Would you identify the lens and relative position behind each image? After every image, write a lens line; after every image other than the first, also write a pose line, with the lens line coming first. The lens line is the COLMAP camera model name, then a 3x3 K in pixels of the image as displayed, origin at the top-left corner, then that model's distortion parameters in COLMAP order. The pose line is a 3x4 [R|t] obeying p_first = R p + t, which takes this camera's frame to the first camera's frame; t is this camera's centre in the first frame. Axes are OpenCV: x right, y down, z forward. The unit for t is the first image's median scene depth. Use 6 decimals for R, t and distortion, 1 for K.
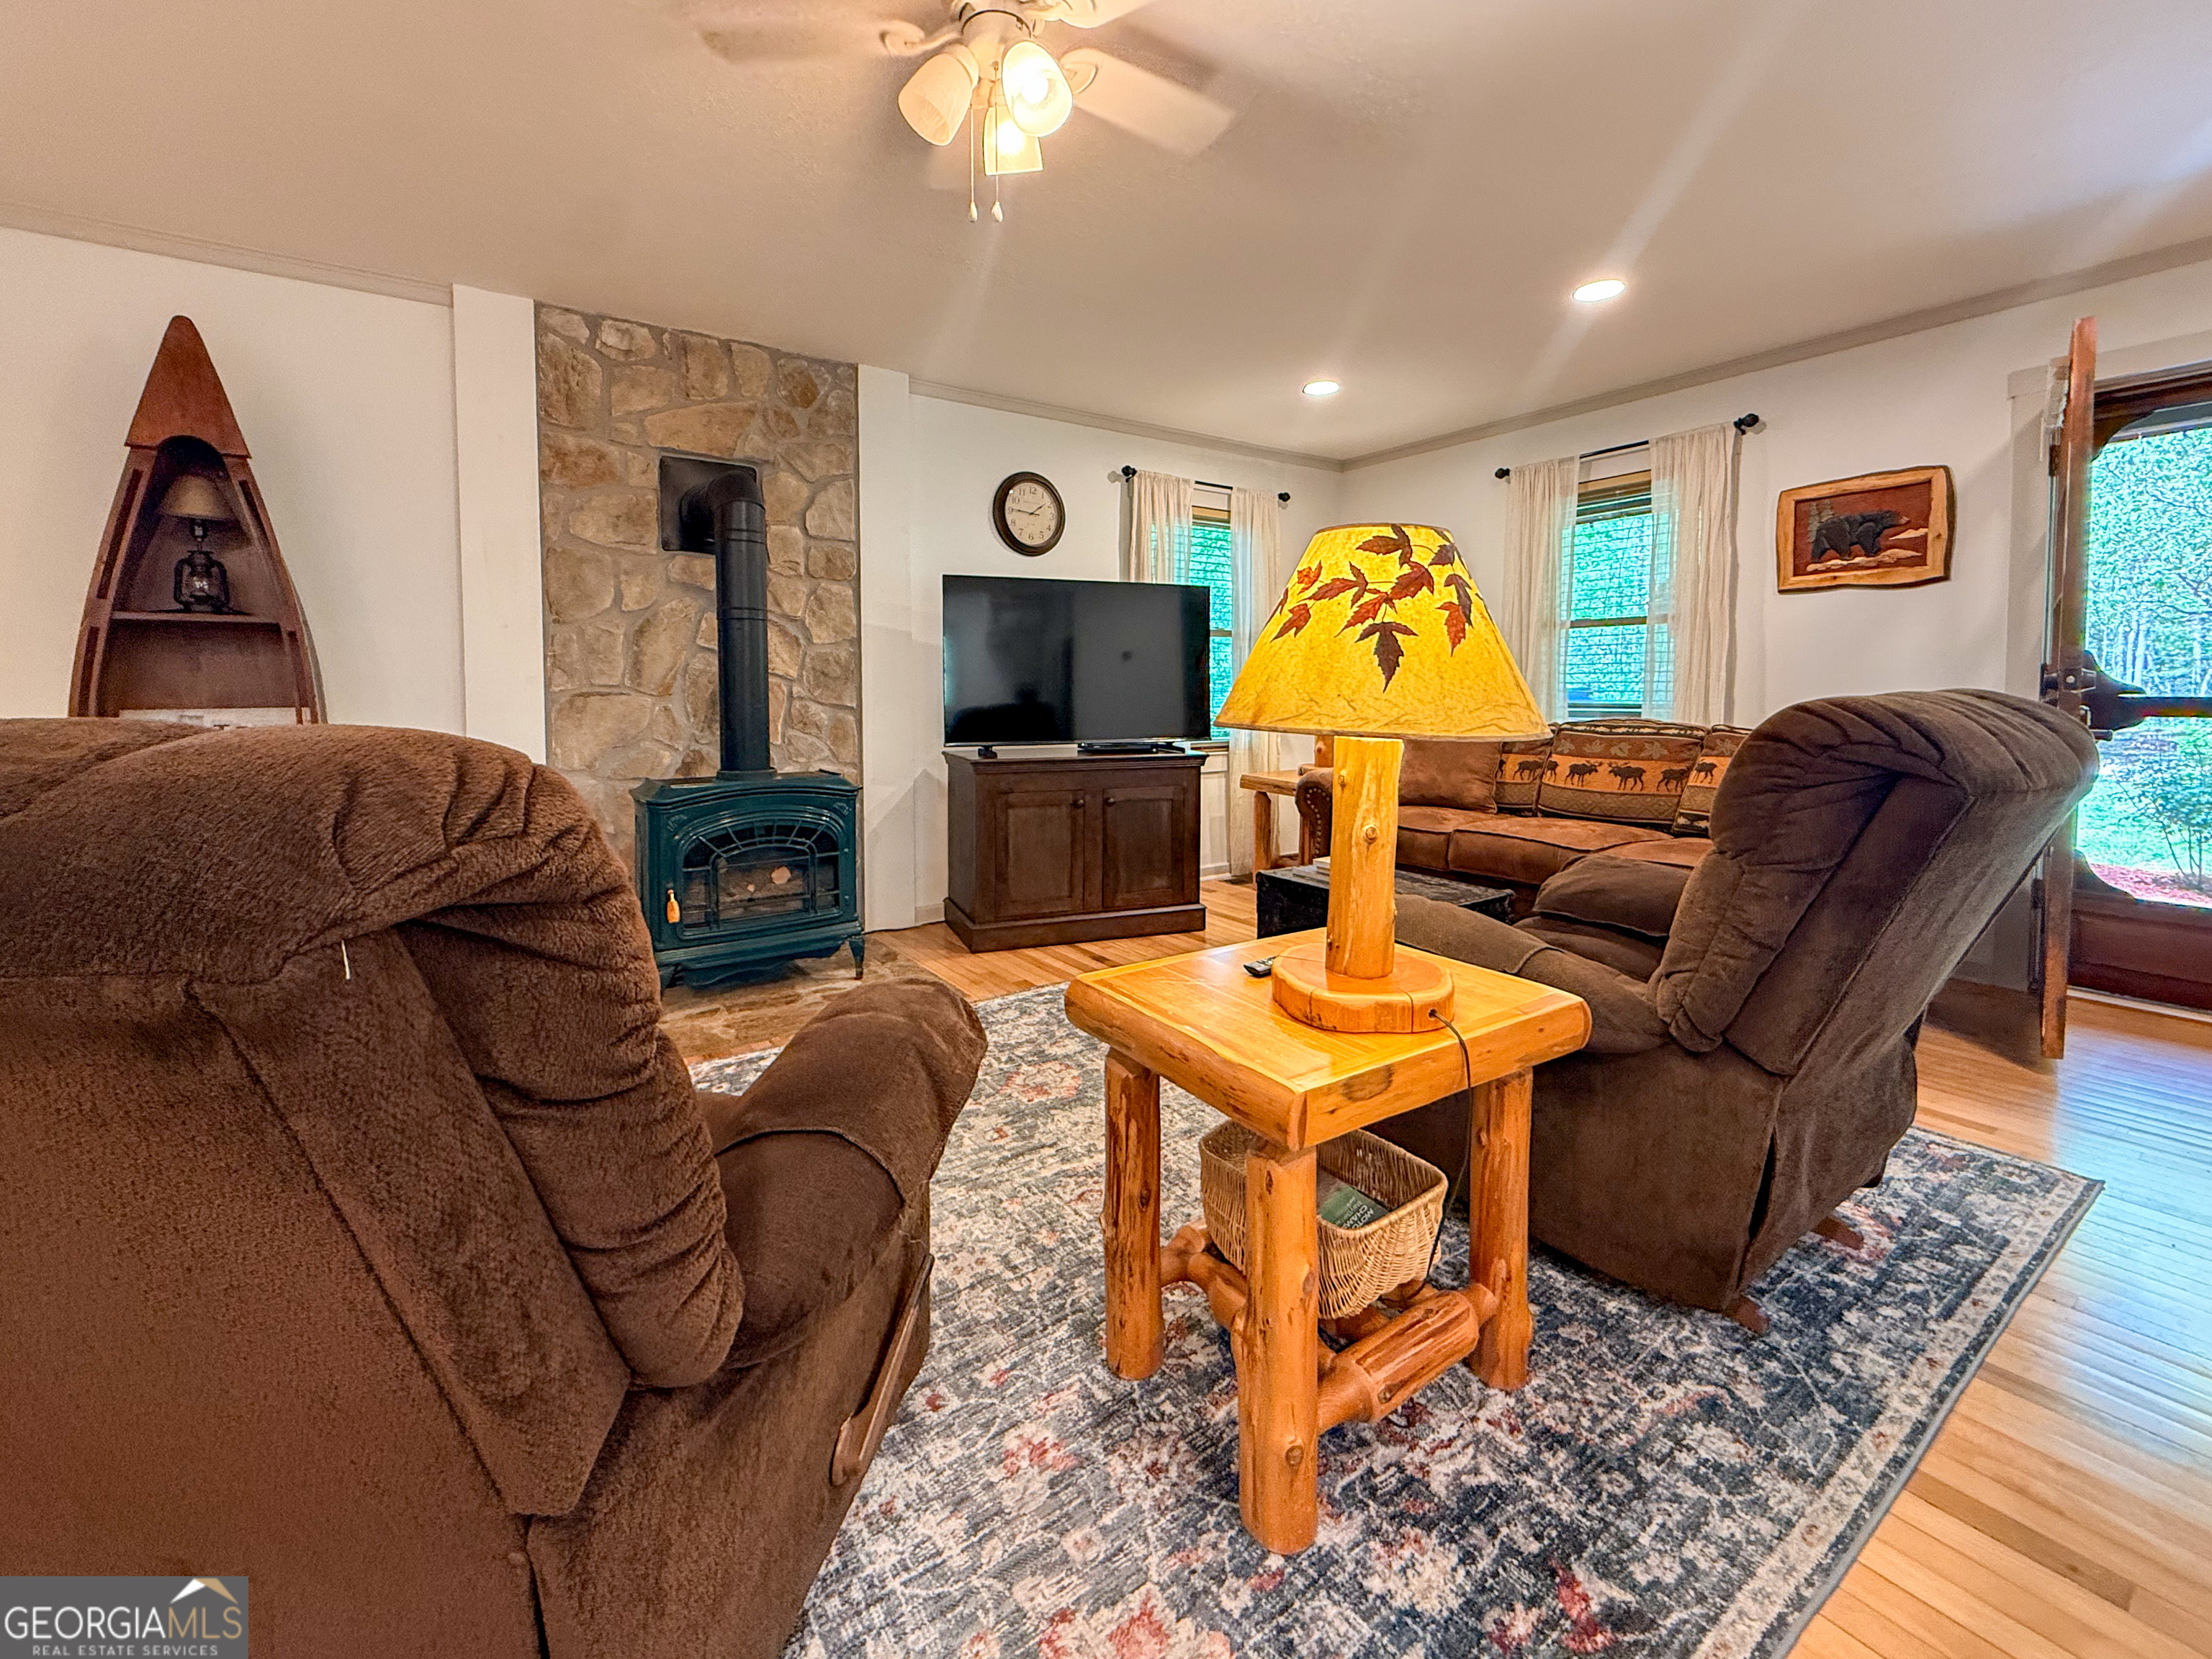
lens RADIAL K [[929.1, 0, 1098.8], [0, 929.1, 817.4], [0, 0, 1]] dist [-0.000409, 0.000163]
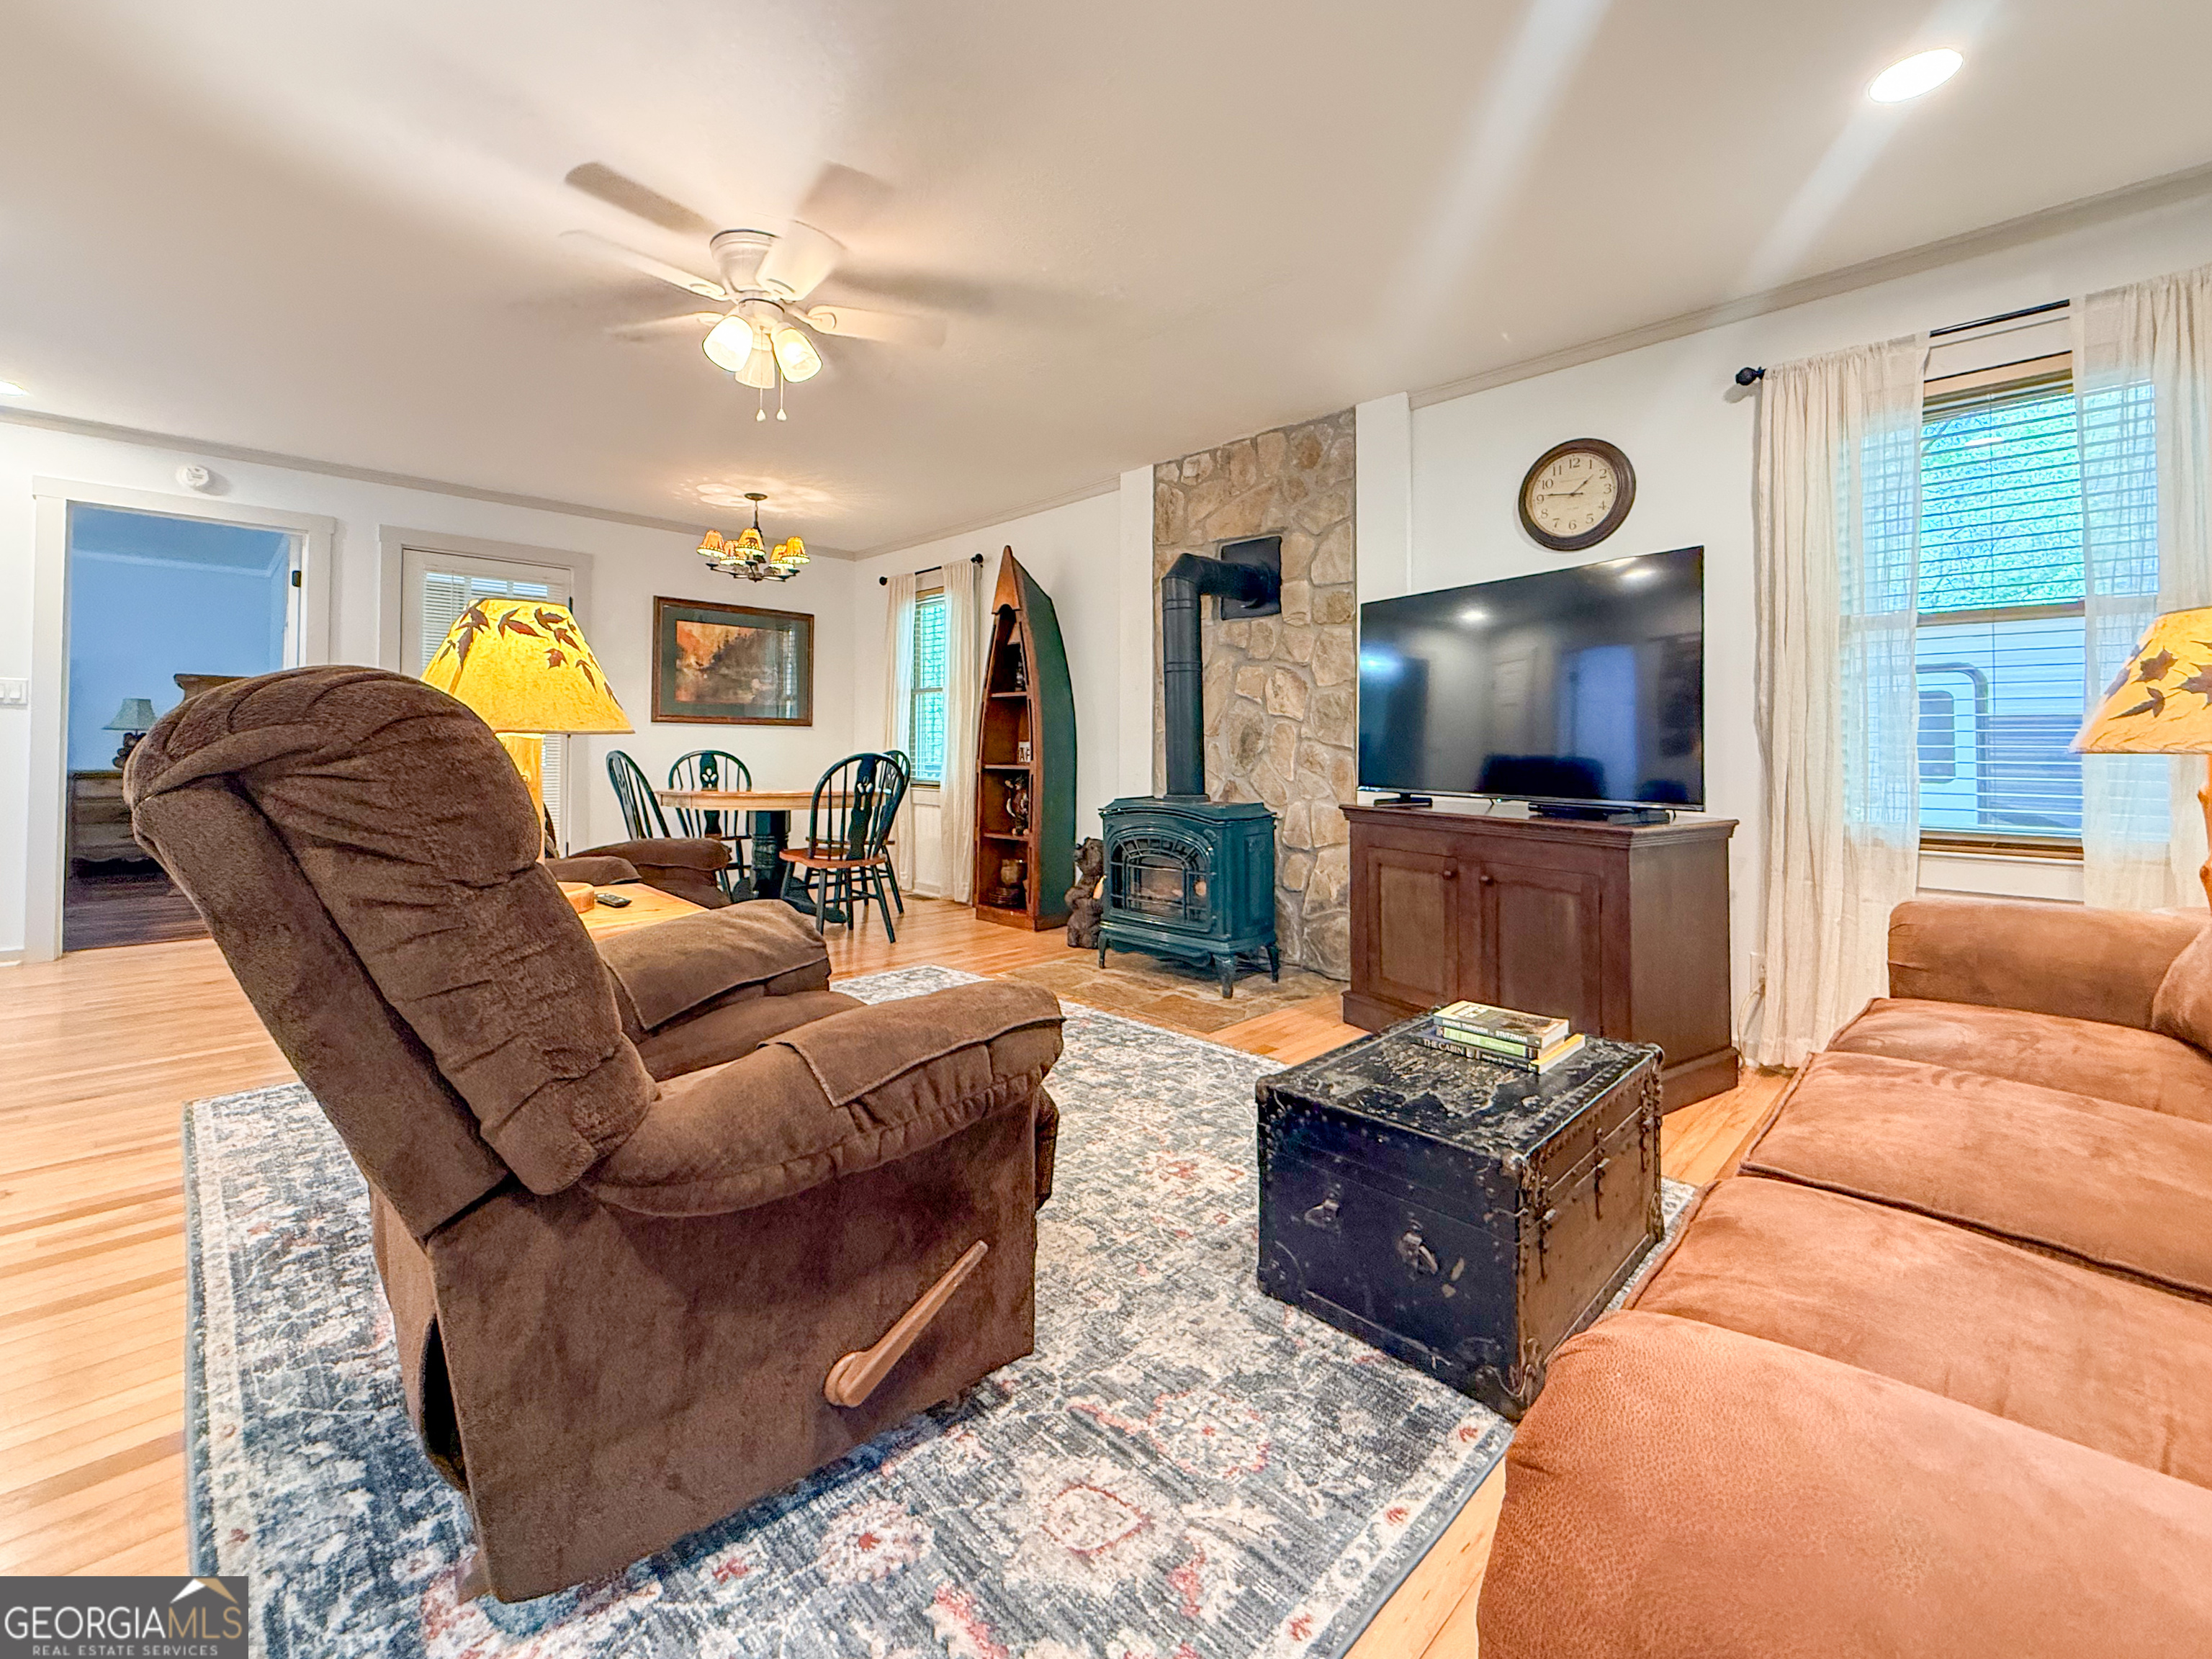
lens RADIAL K [[908.5, 0, 1097.9], [0, 908.5, 838.1], [0, 0, 1]] dist [-0.010709, 0.000536]
pose [[0.180959, 0.098816, -0.978514, 0.898190], [-0.144319, 0.986837, 0.072968, -0.076904], [0.972844, 0.128014, 0.192838, 0.780816]]
